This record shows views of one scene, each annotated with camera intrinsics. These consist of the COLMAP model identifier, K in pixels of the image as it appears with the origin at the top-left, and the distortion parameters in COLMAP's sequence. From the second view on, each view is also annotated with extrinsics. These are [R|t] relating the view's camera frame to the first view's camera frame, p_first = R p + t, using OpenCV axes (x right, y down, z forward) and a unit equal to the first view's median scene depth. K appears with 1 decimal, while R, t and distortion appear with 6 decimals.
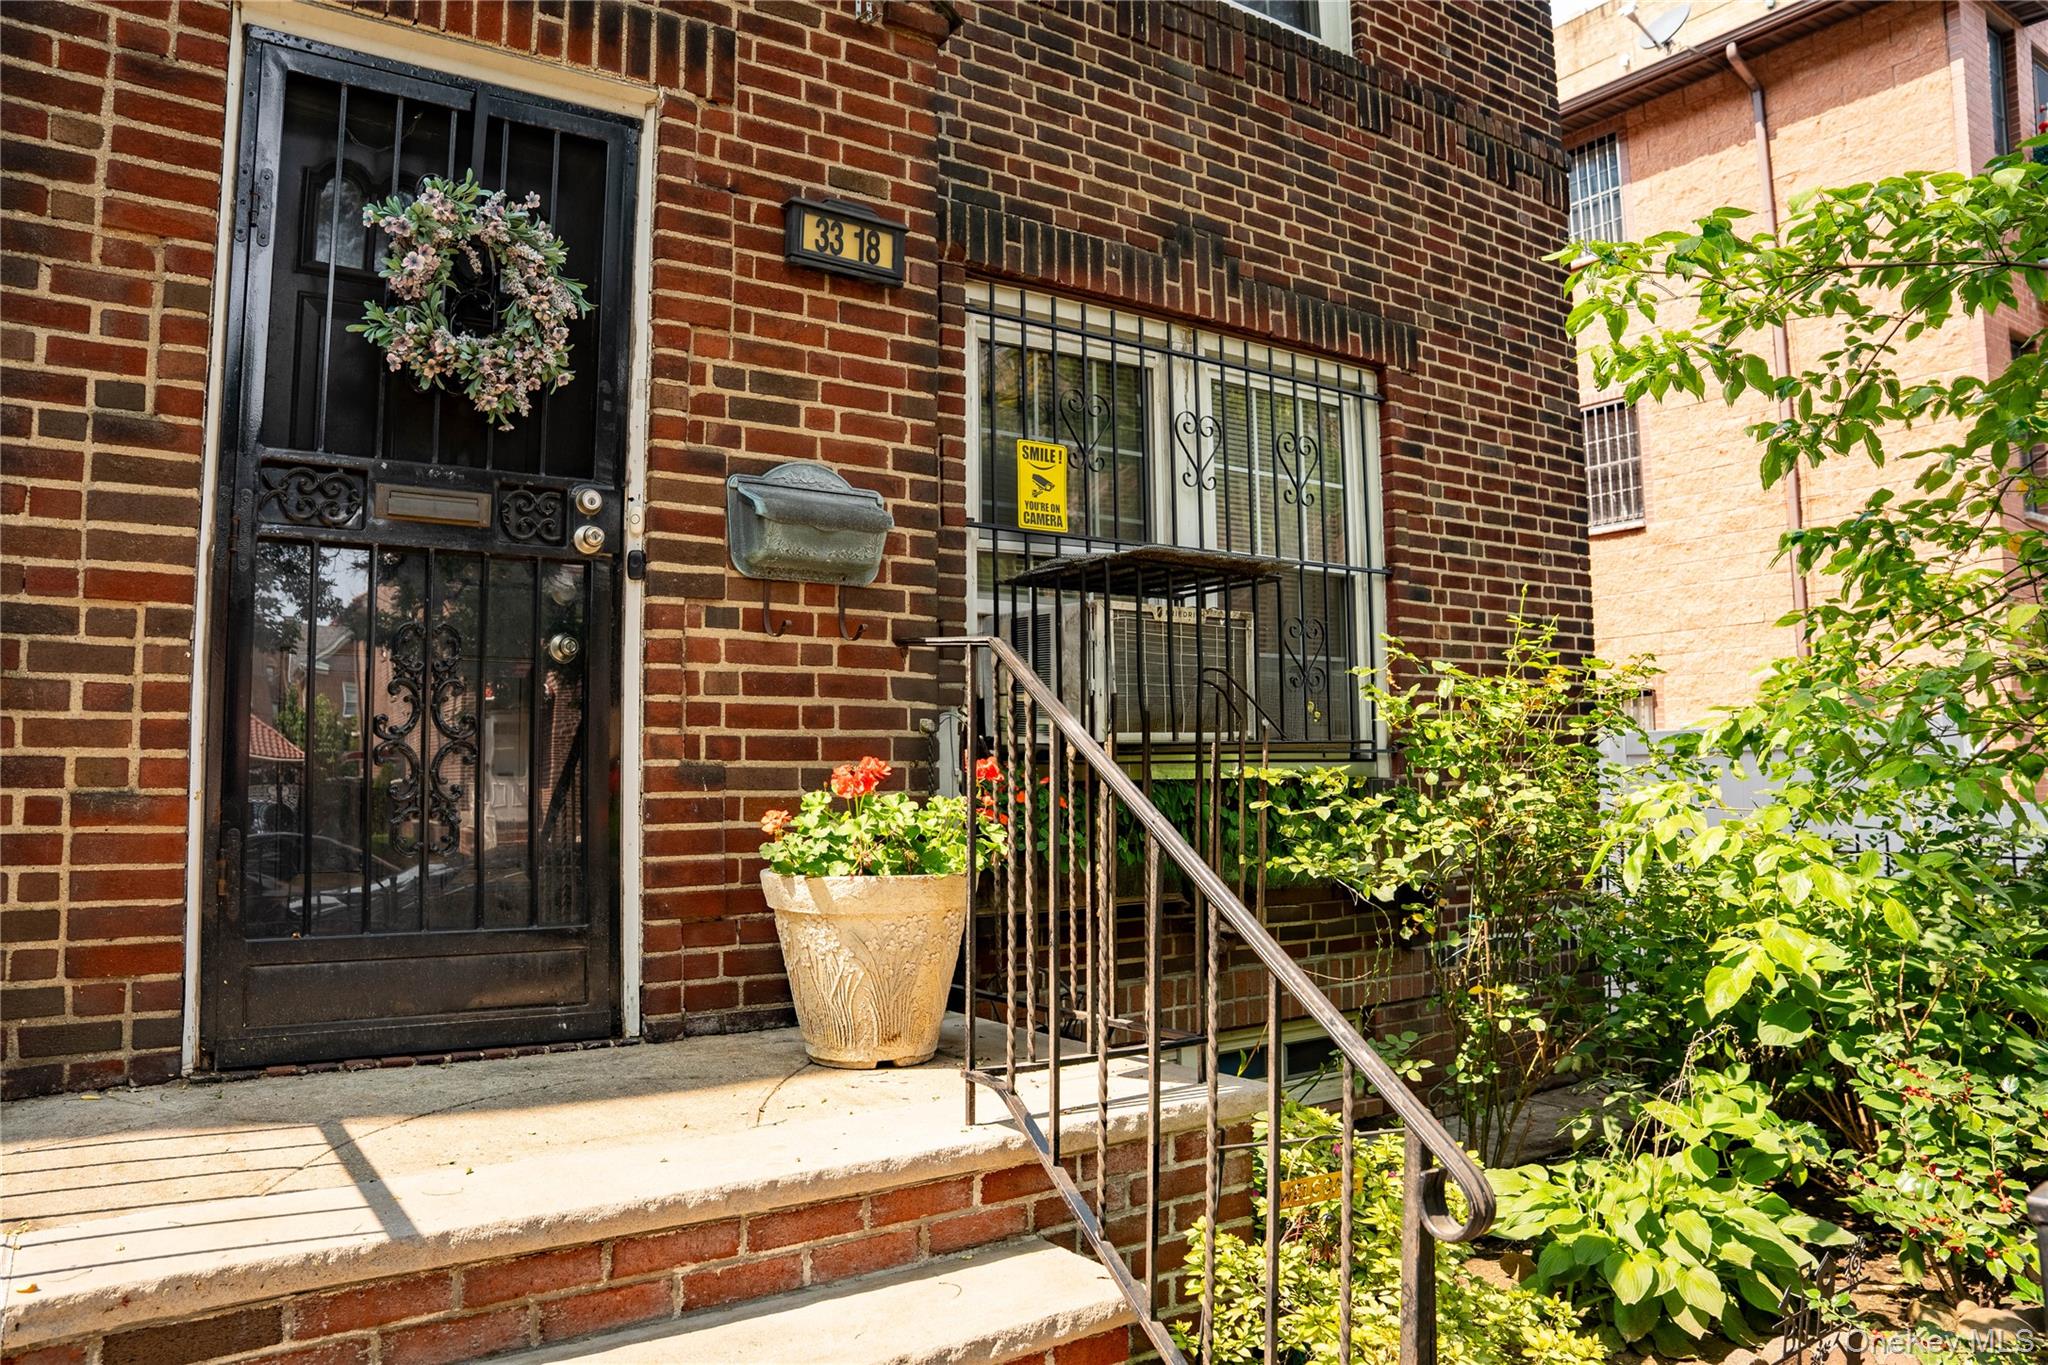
lens RADIAL K [[1444.9, 0, 1024.0], [0, 1444.9, 682.5], [0, 0, 1]] dist [-0.172611, 0.126535]
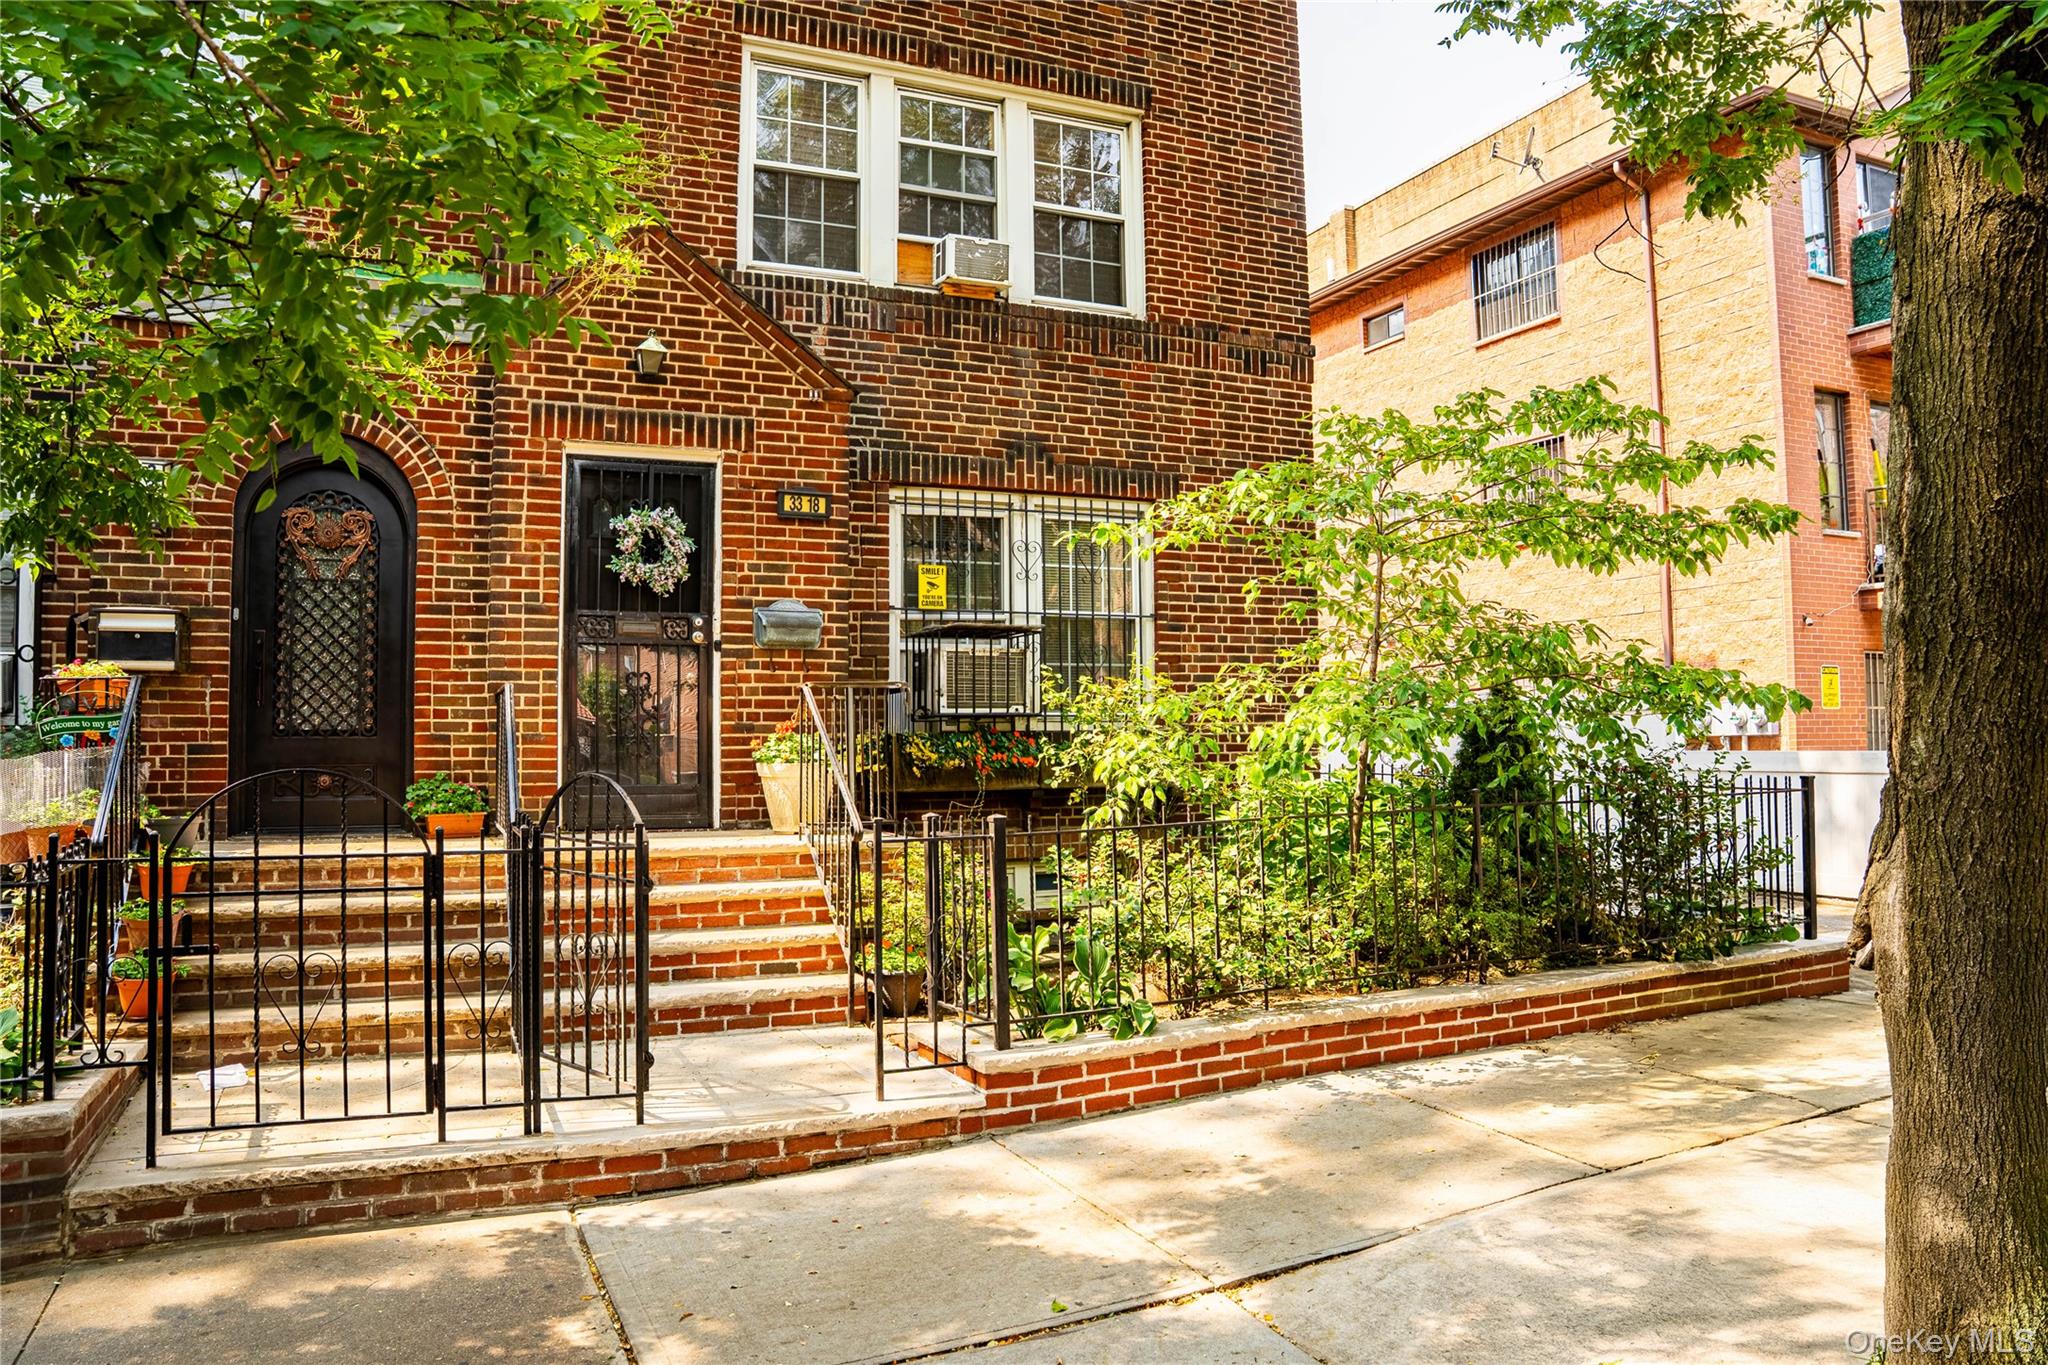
lens RADIAL K [[1451.8, 0, 1017.2], [0, 1451.8, 712.0], [0, 0, 1]] dist [-0.173562, 0.138068]
pose [[0.982665, 0.000900, -0.185386, 0.709206], [0.009031, 0.998568, 0.052720, -0.091394], [0.185168, -0.053481, 0.981251, -1.392527]]
